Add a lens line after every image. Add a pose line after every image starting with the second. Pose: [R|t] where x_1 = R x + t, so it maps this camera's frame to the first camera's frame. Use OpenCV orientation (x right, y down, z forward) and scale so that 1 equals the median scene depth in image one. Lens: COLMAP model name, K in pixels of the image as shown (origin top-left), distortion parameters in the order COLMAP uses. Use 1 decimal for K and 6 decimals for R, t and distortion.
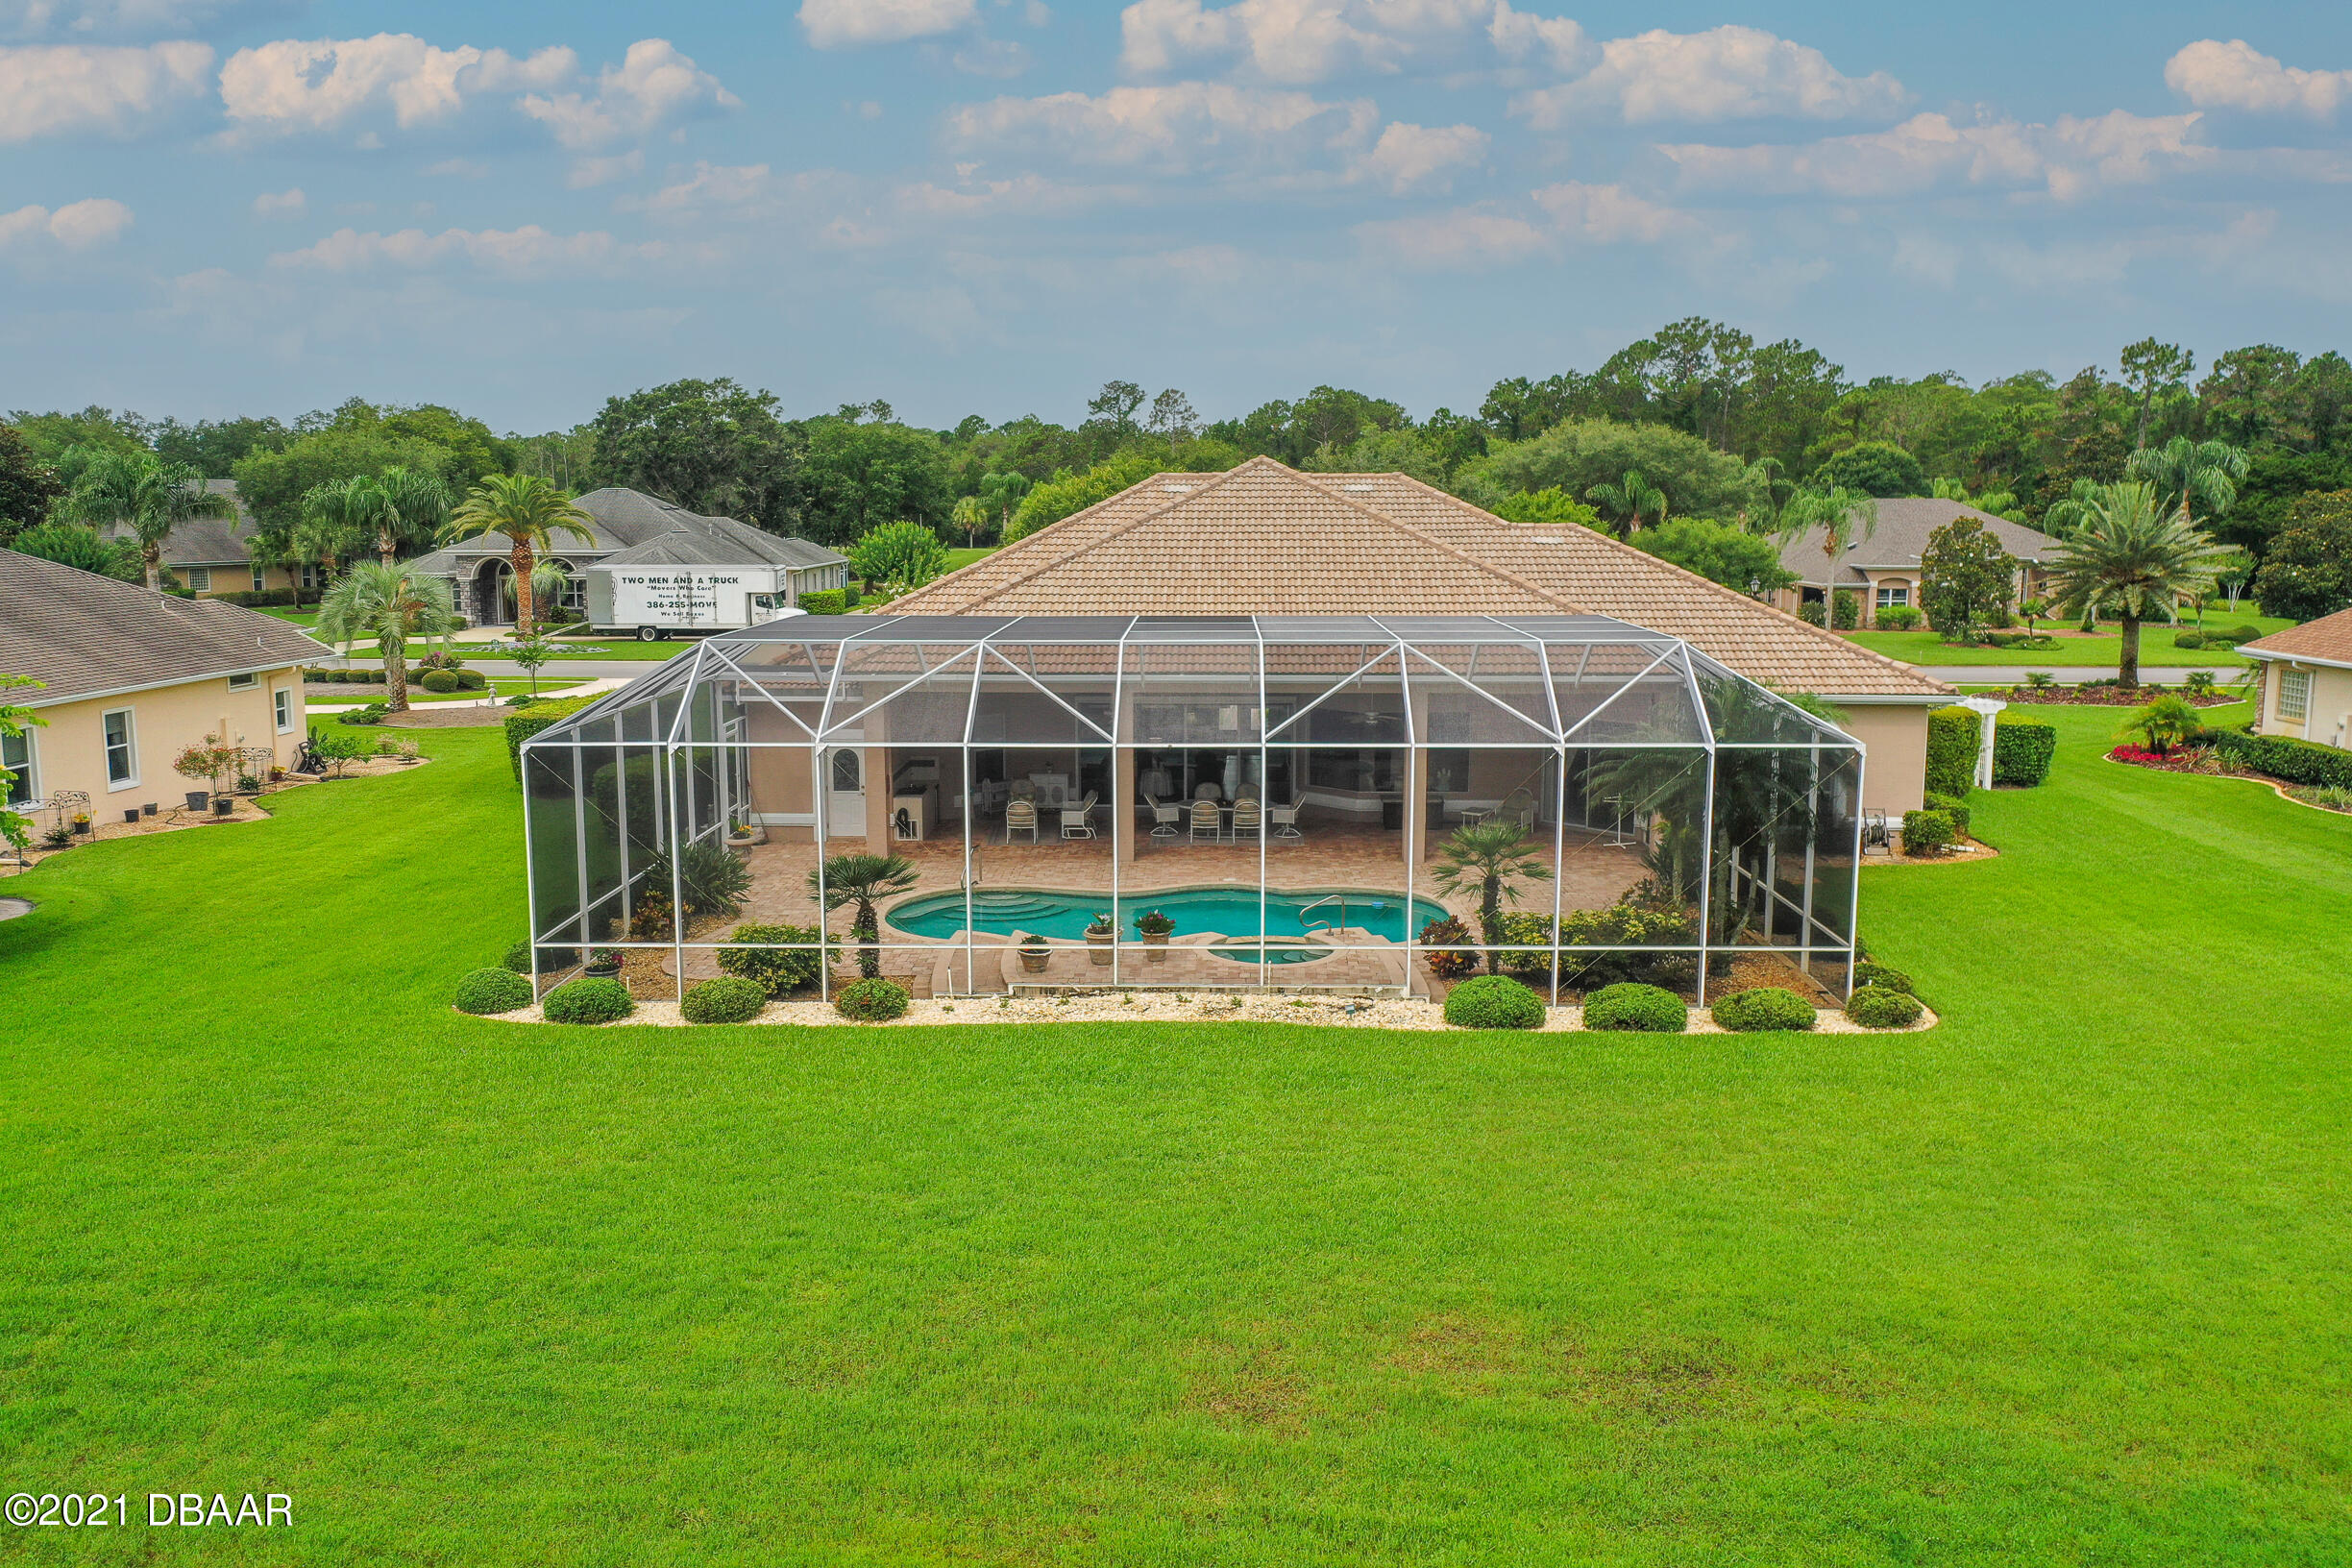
lens RADIAL K [[1856.3, 0, 1174.1], [0, 1856.3, 784.4], [0, 0, 1]] dist [-0.000427, 0.010251]
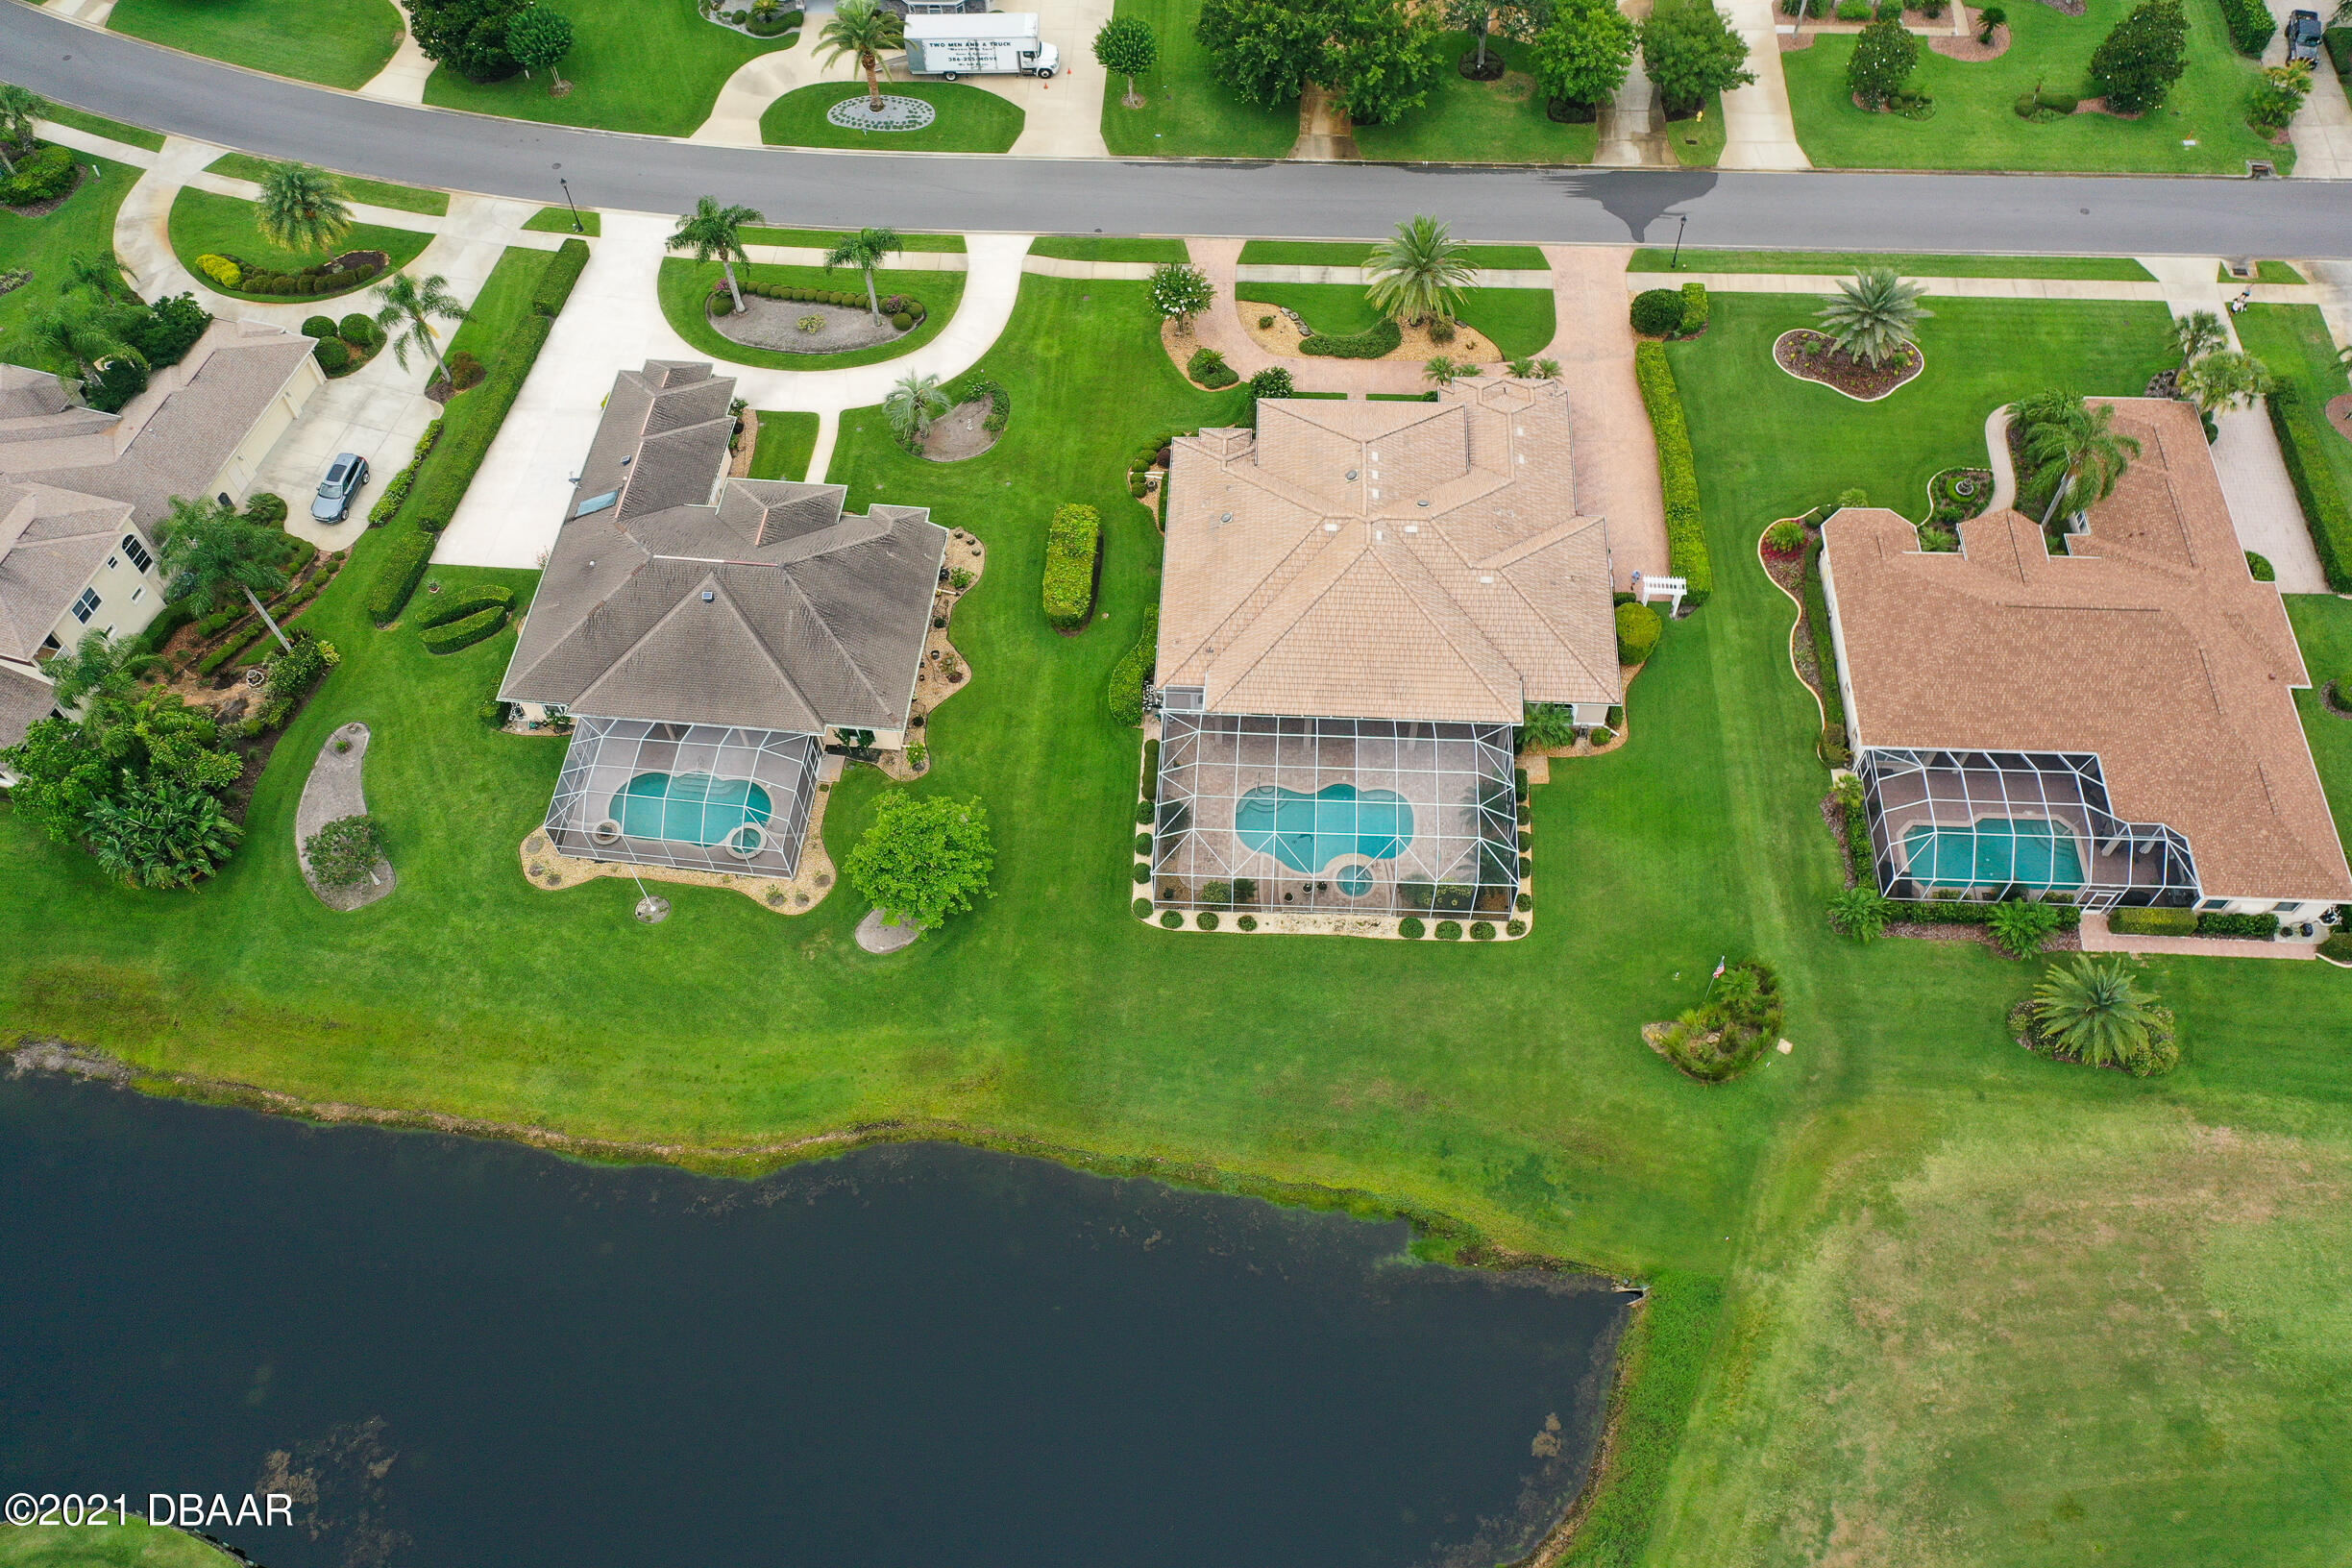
lens RADIAL K [[1856.3, 0, 1178.5], [0, 1856.3, 778.4], [0, 0, 1]] dist [-0.000427, 0.010251]
pose [[0.999263, 0.017077, -0.034381, -0.071302], [0.014617, 0.658883, 0.752104, -1.176806], [0.035496, -0.752052, 0.658148, -0.512113]]
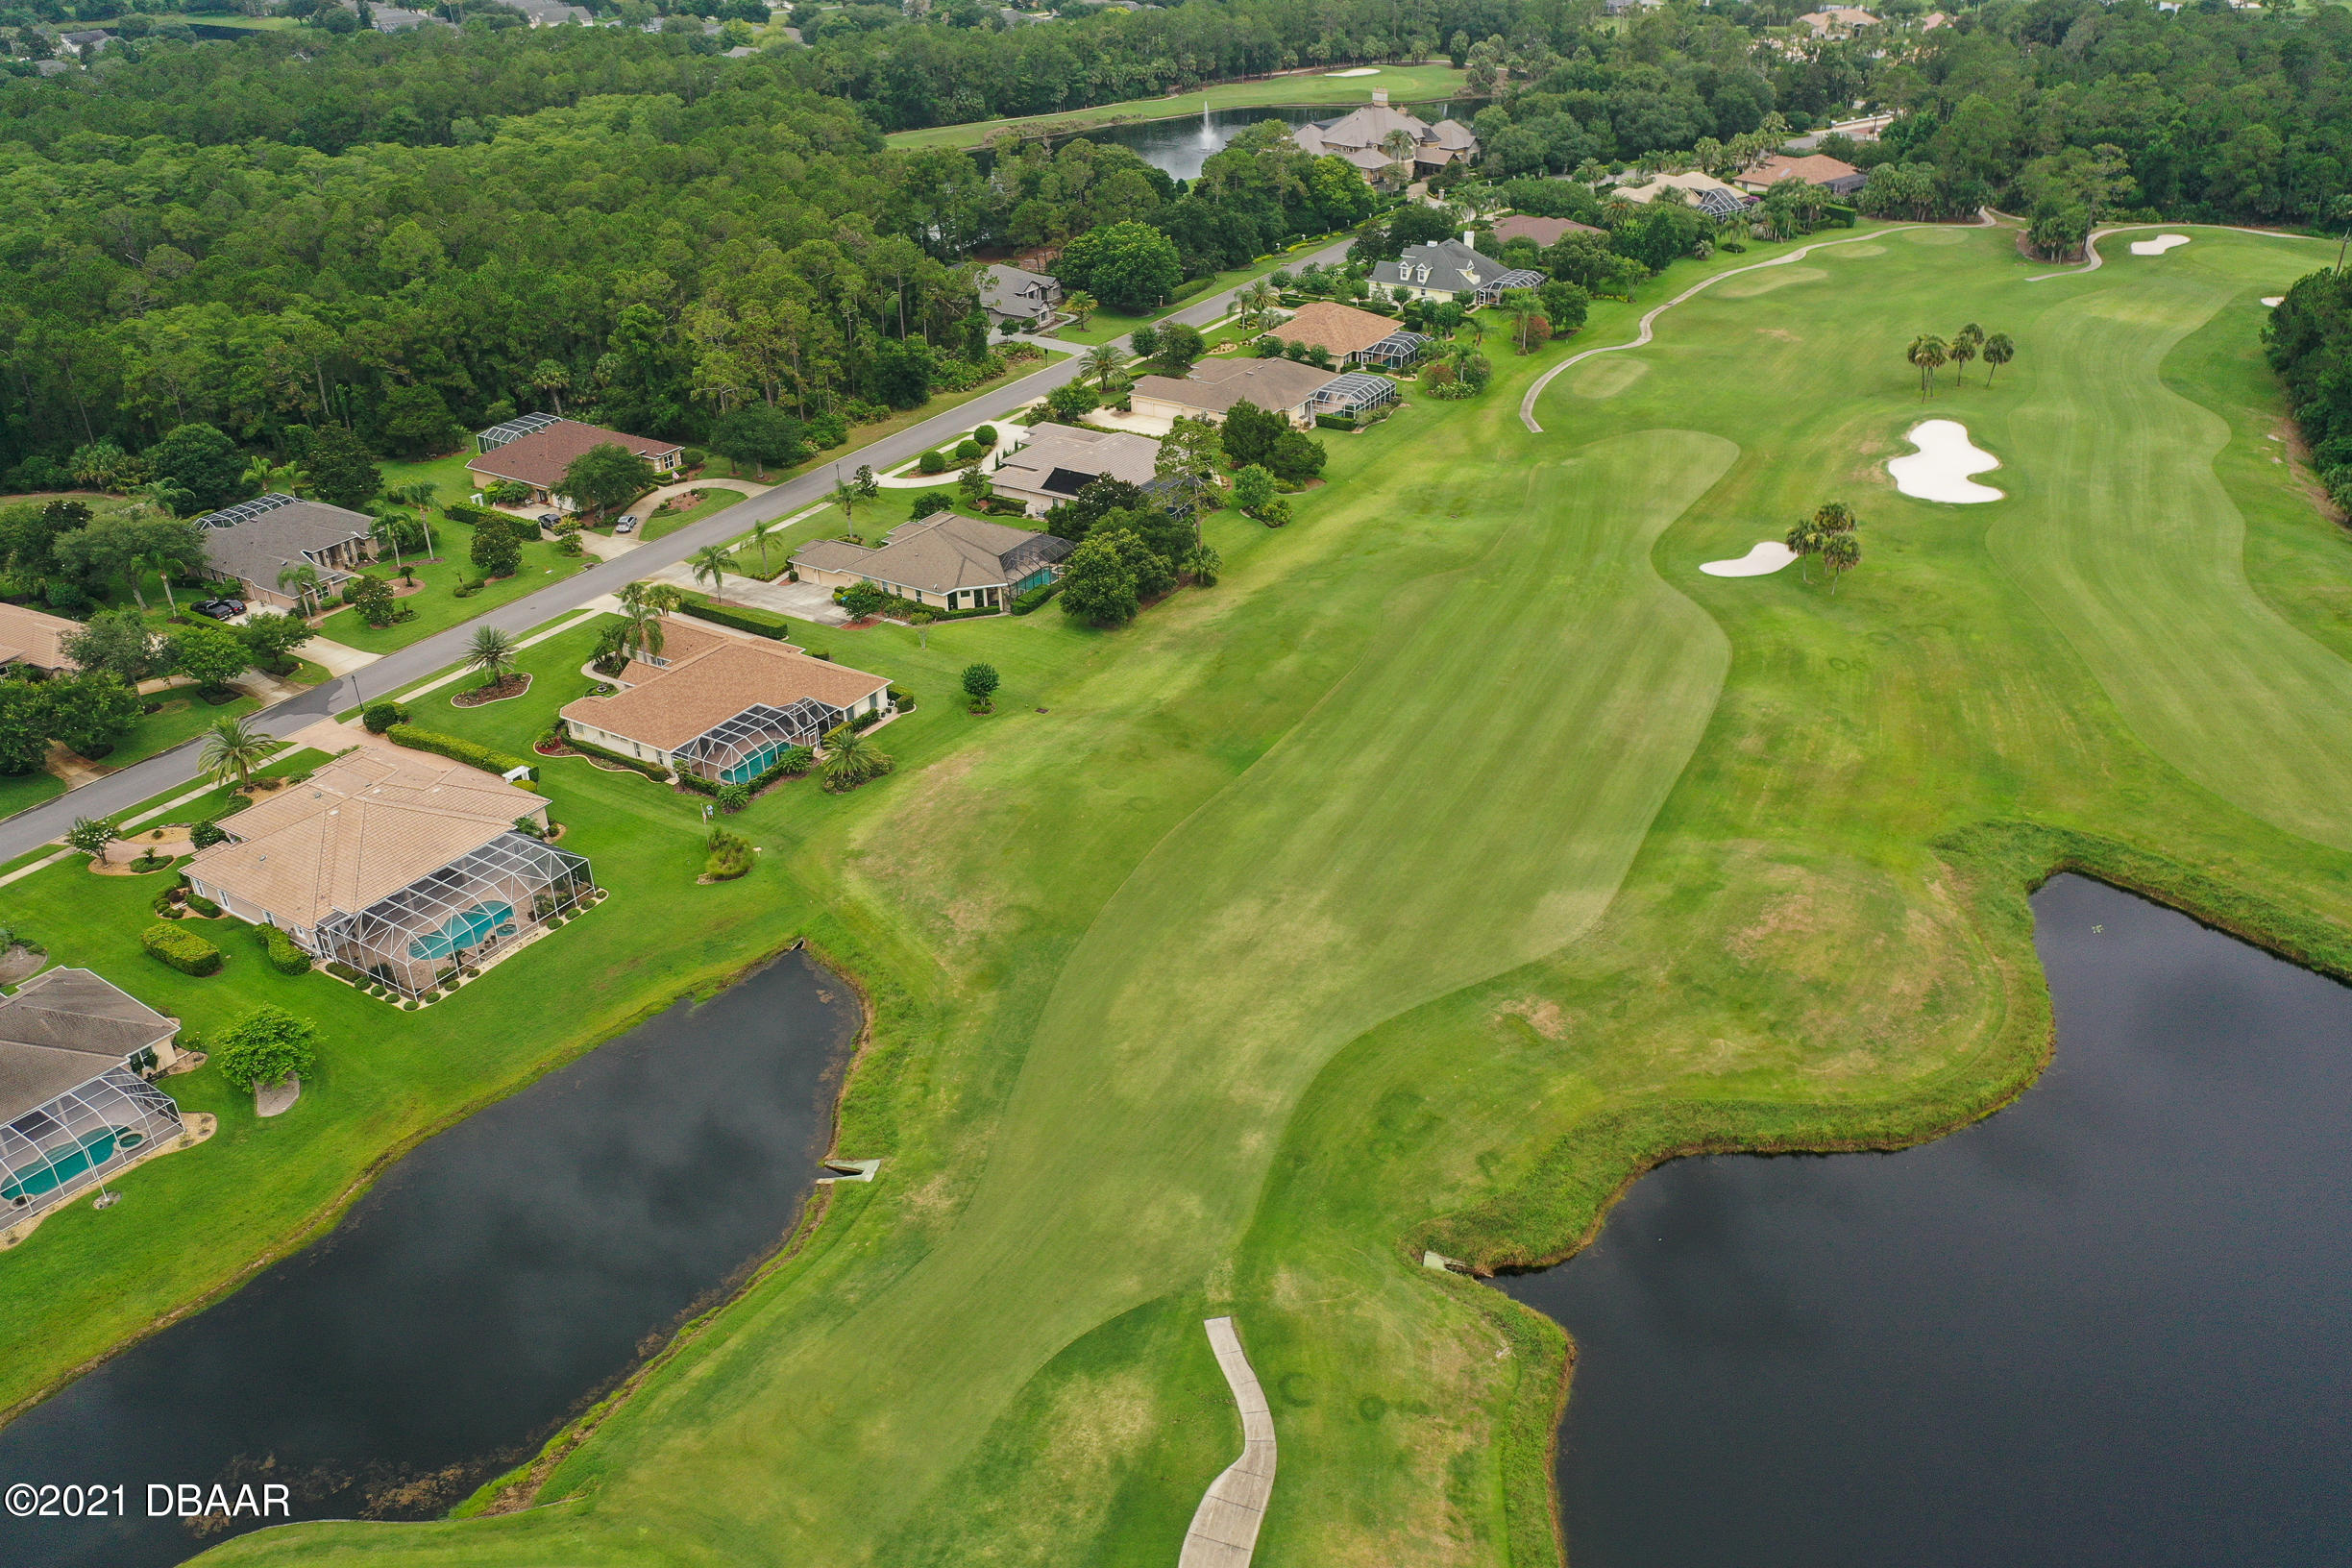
lens RADIAL K [[1856.3, 0, 1174.9], [0, 1856.3, 781.1], [0, 0, 1]] dist [-0.000427, 0.010251]
pose [[0.521417, -0.420237, 0.742647, -1.265841], [0.147643, 0.901626, 0.406537, -1.013979], [-0.840432, -0.102328, 0.532168, -1.602922]]
